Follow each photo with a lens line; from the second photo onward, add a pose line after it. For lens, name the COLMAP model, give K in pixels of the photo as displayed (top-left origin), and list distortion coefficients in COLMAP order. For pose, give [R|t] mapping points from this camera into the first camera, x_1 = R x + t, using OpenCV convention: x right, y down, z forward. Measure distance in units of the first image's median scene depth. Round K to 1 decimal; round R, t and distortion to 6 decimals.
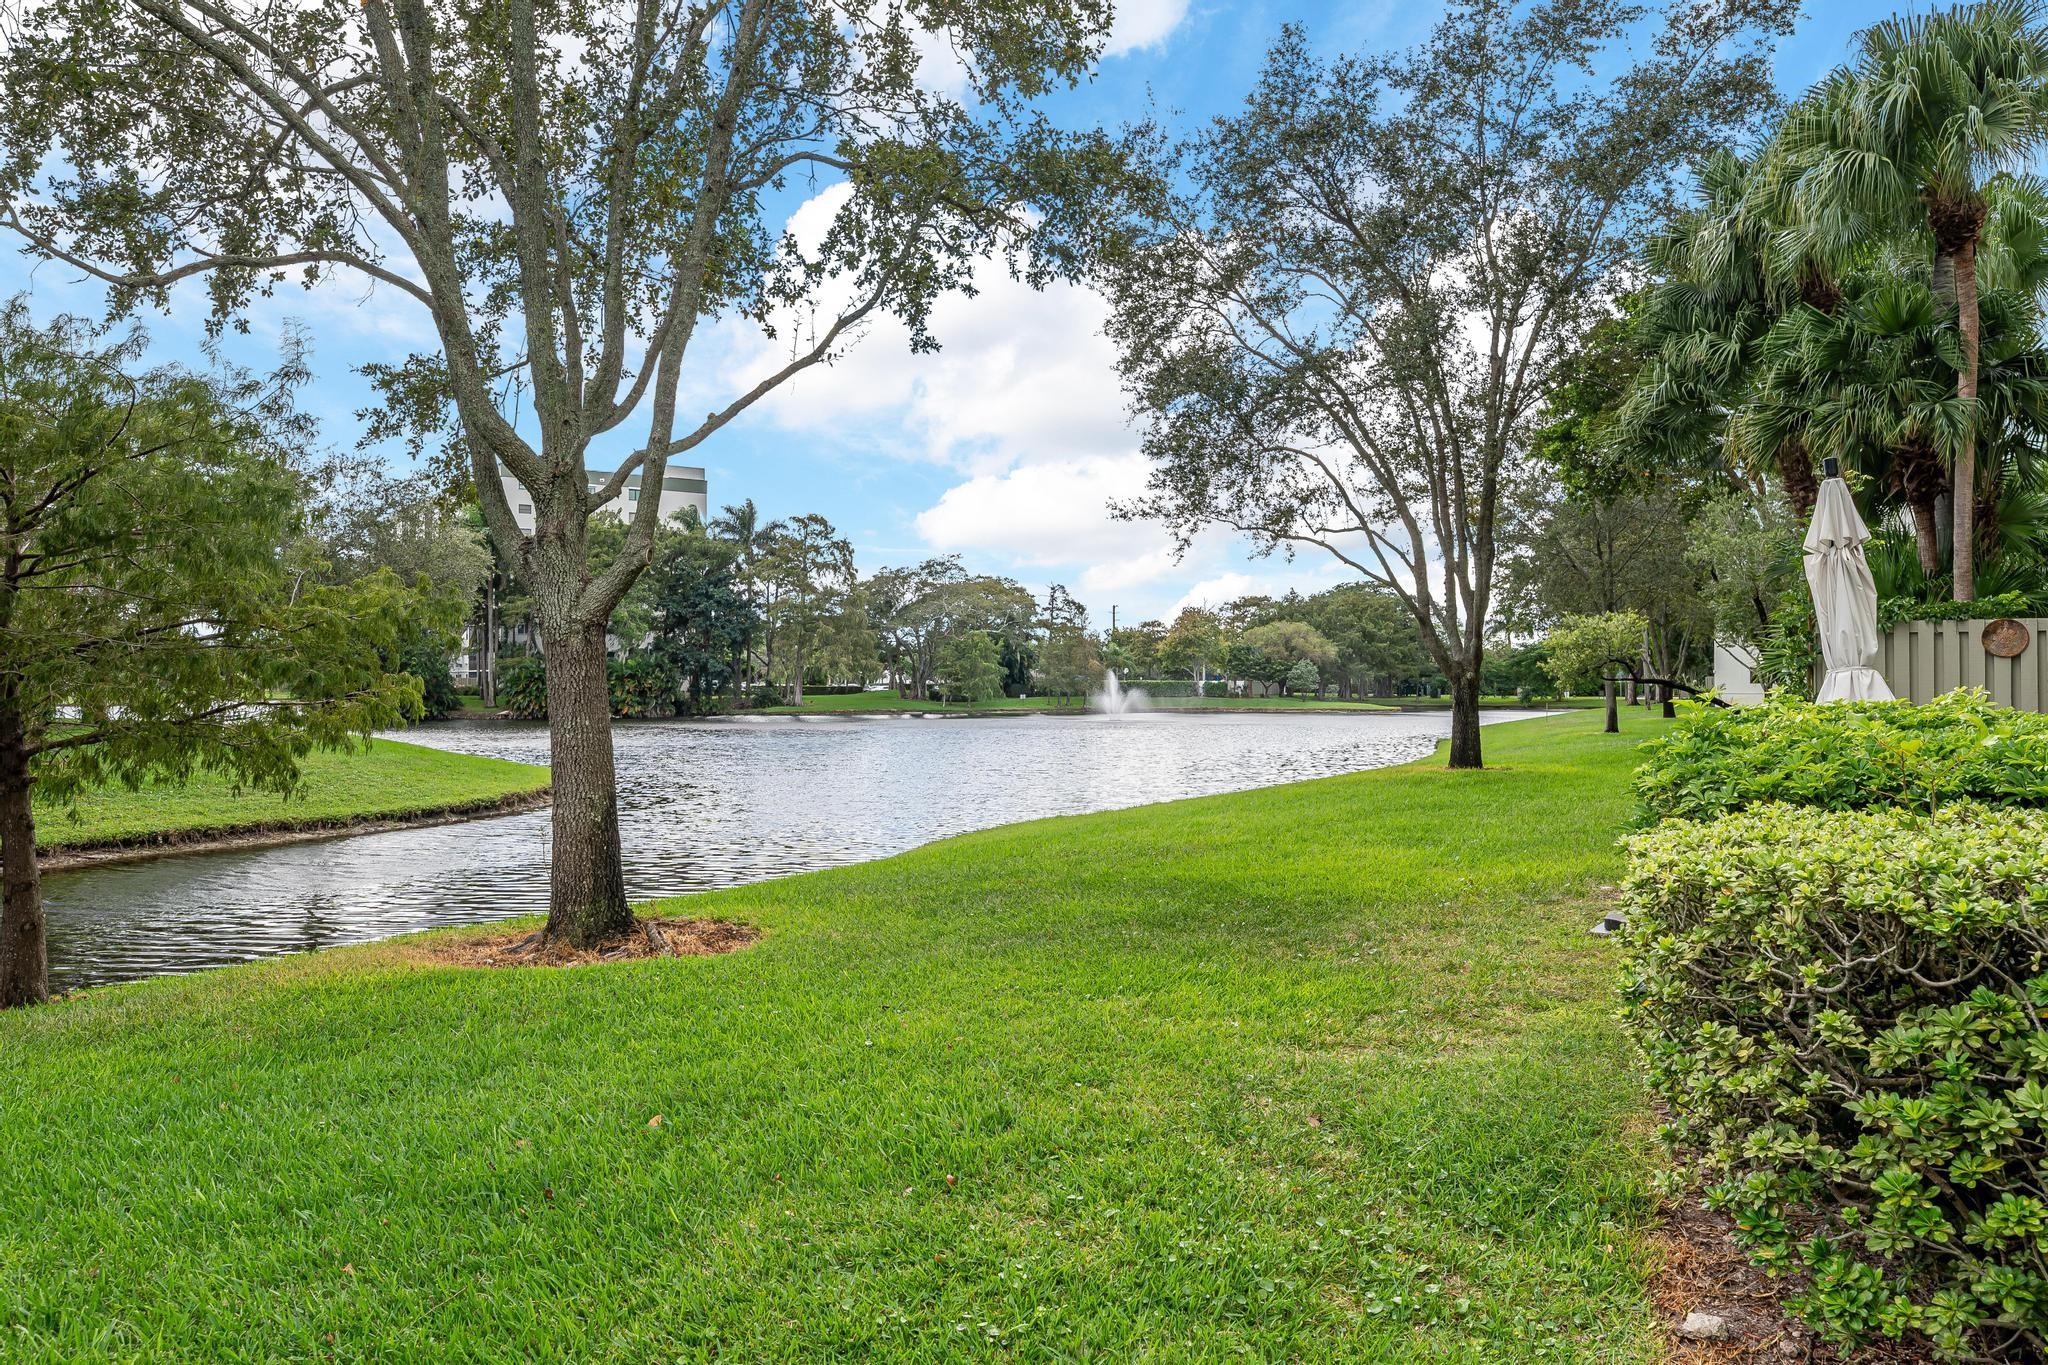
lens RADIAL K [[929.1, 0, 1024.2], [0, 929.1, 721.0], [0, 0, 1]] dist [0.000803, 0.000014]
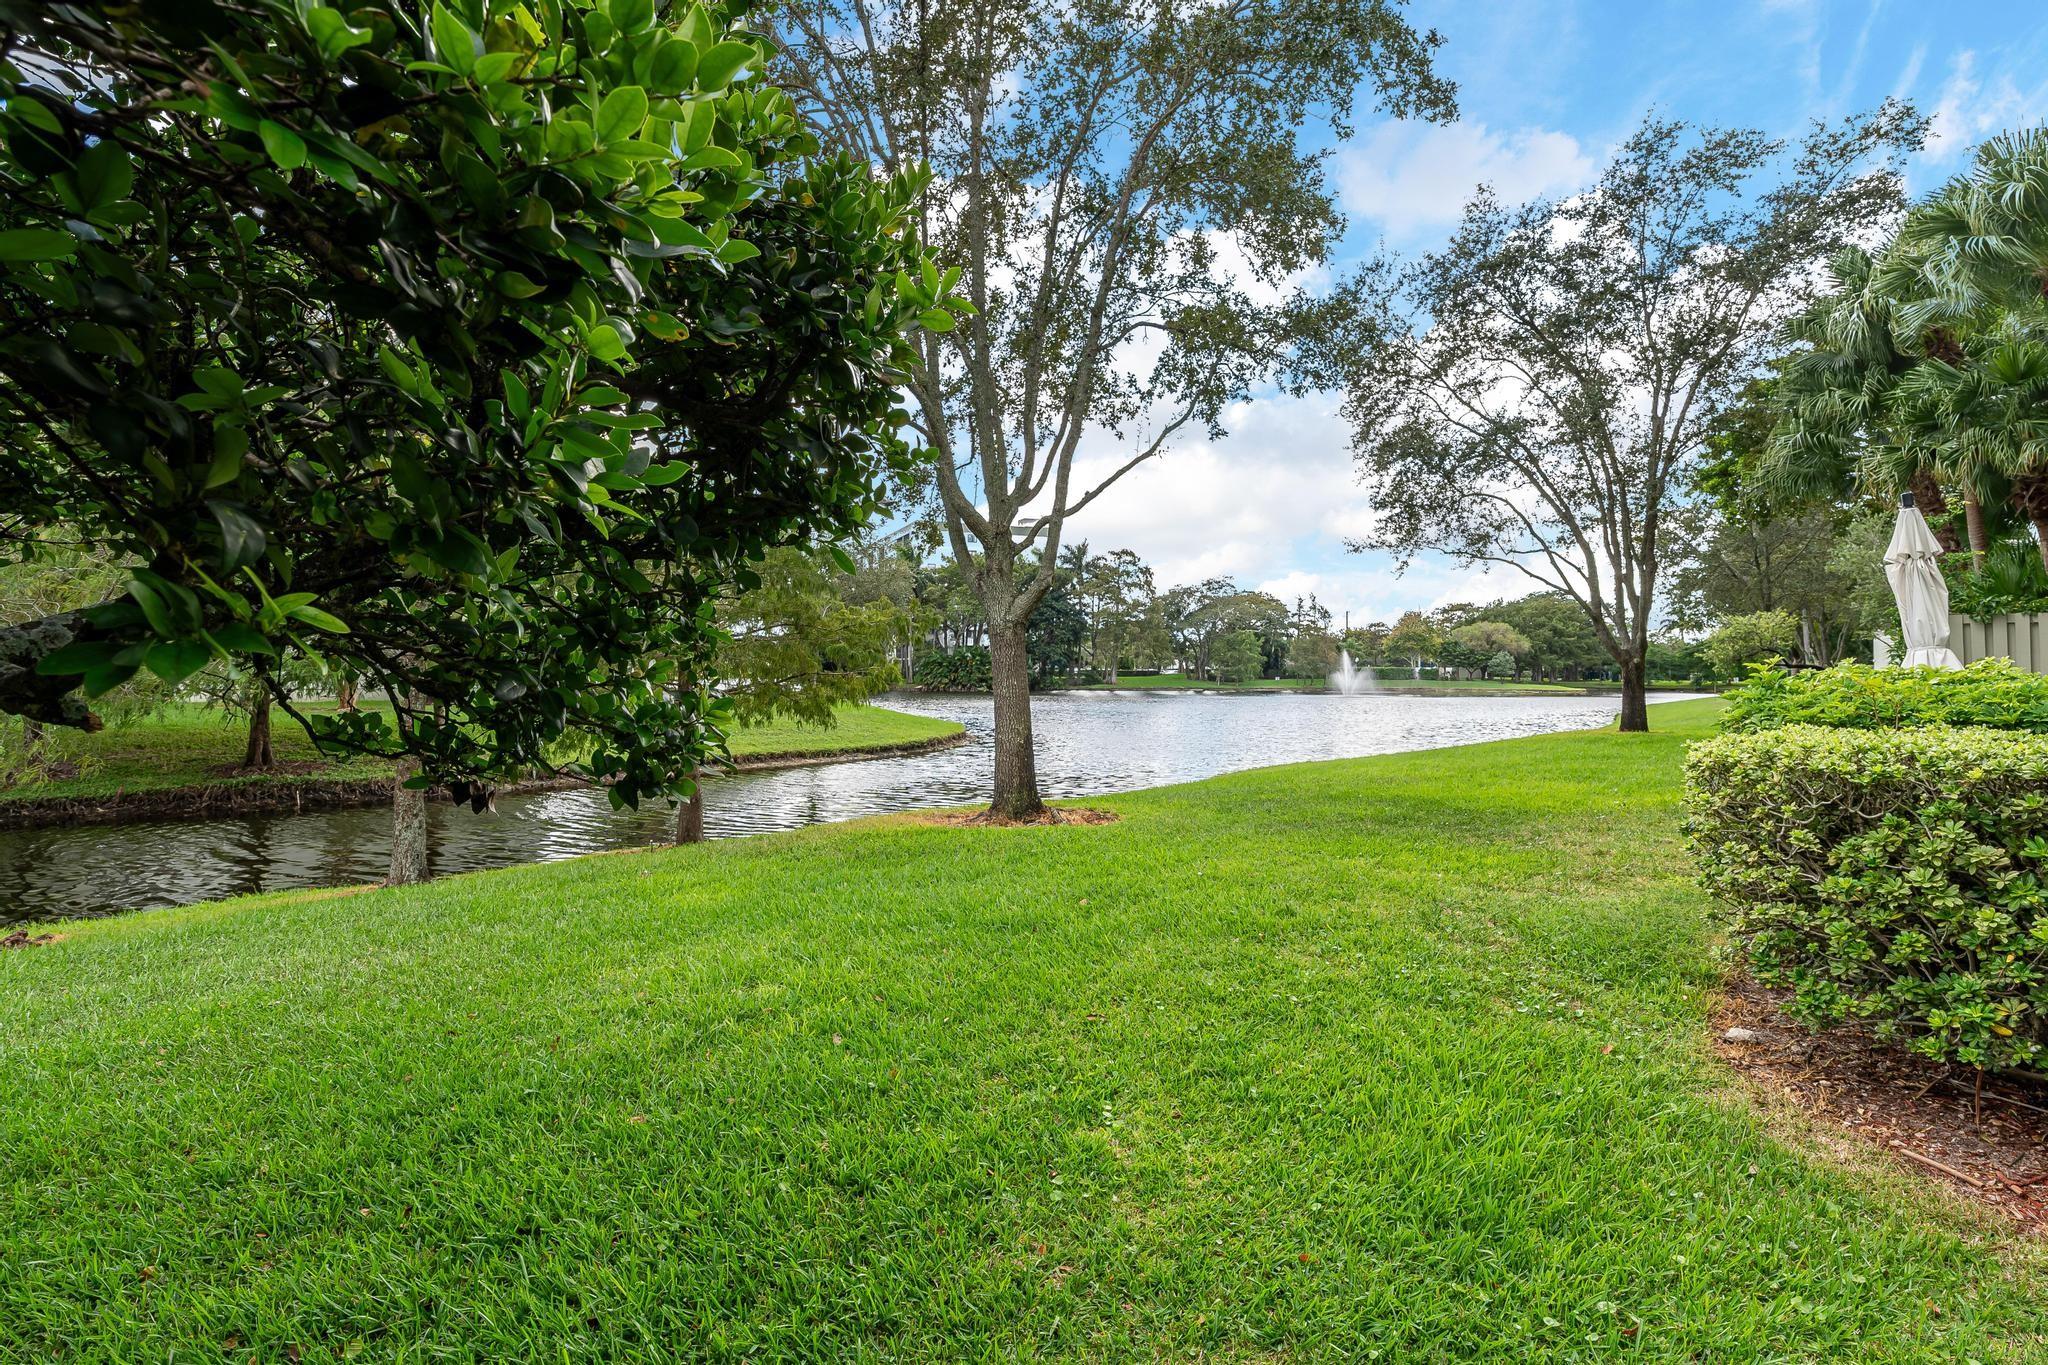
lens RADIAL K [[939.1, 0, 1031.3], [0, 939.1, 680.7], [0, 0, 1]] dist [-0.000550, 0.000300]
pose [[0.978161, 0.004157, -0.207808, -0.073634], [-0.017205, 0.997988, -0.061019, 0.072139], [0.207137, 0.063262, 0.976265, -0.445525]]
